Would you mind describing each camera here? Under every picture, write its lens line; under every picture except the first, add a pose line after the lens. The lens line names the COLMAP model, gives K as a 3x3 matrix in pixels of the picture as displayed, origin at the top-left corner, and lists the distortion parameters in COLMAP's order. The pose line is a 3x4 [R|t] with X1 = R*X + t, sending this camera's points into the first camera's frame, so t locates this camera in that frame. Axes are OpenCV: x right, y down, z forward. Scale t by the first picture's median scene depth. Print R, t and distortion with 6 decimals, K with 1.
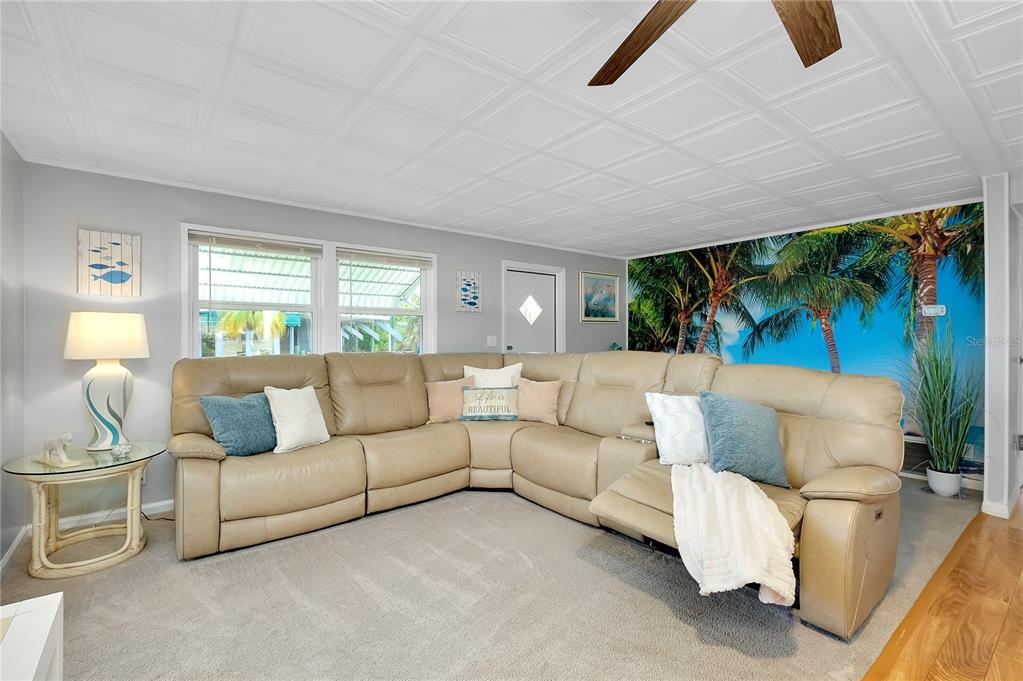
lens RADIAL K [[460.7, 0, 515.1], [0, 460.7, 340.6], [0, 0, 1]] dist [-0.006502, 0.001546]
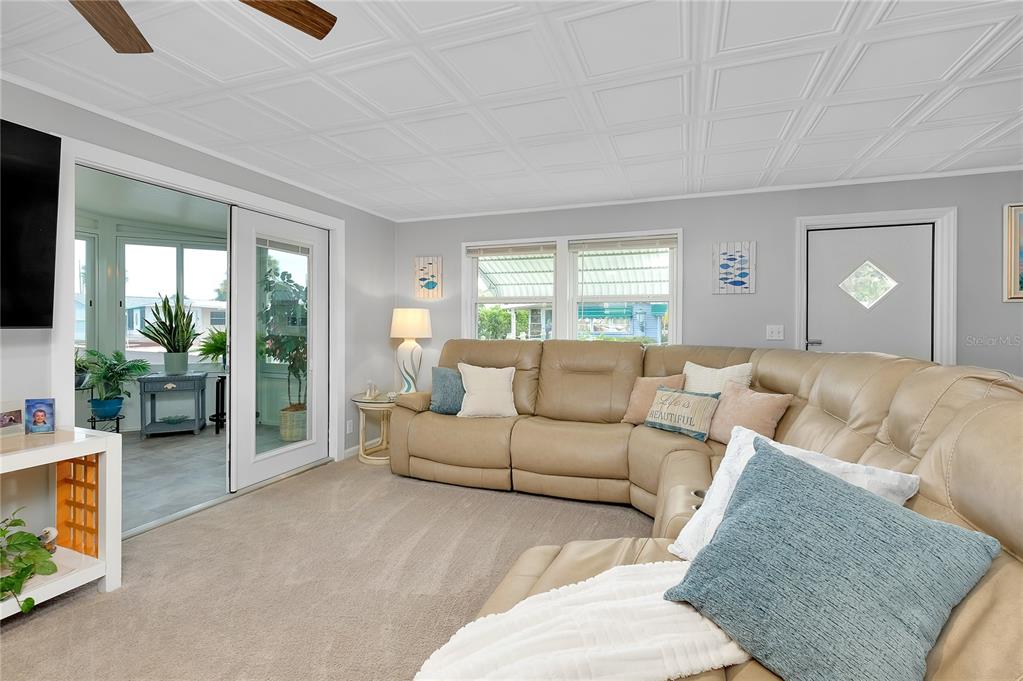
lens RADIAL K [[460.7, 0, 513.8], [0, 460.7, 330.0], [0, 0, 1]] dist [-0.006502, 0.001546]
pose [[0.506557, 0.013532, -0.862100, 0.402967], [-0.013433, 0.999879, 0.007802, -0.002909], [0.862102, 0.007629, 0.506677, 0.306506]]
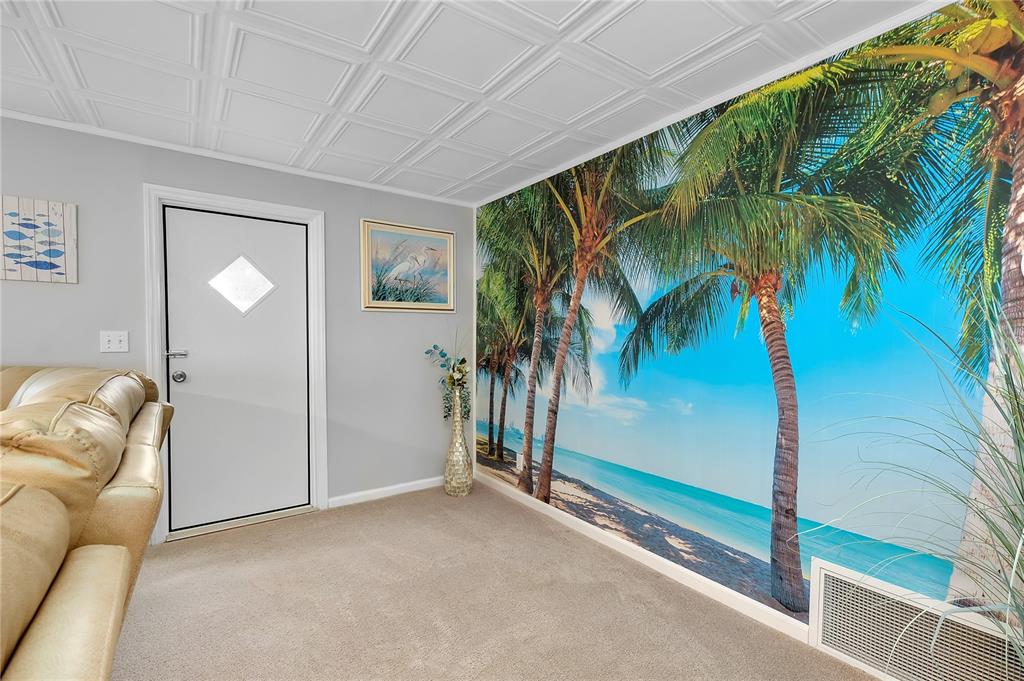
lens RADIAL K [[461.1, 0, 513.8], [0, 461.1, 353.2], [0, 0, 1]] dist [-0.006502, 0.001546]
pose [[0.999254, 0.009114, -0.037523, 0.453834], [-0.007987, 0.999515, 0.030084, -0.005074], [0.037779, -0.029762, 0.998843, 0.558164]]
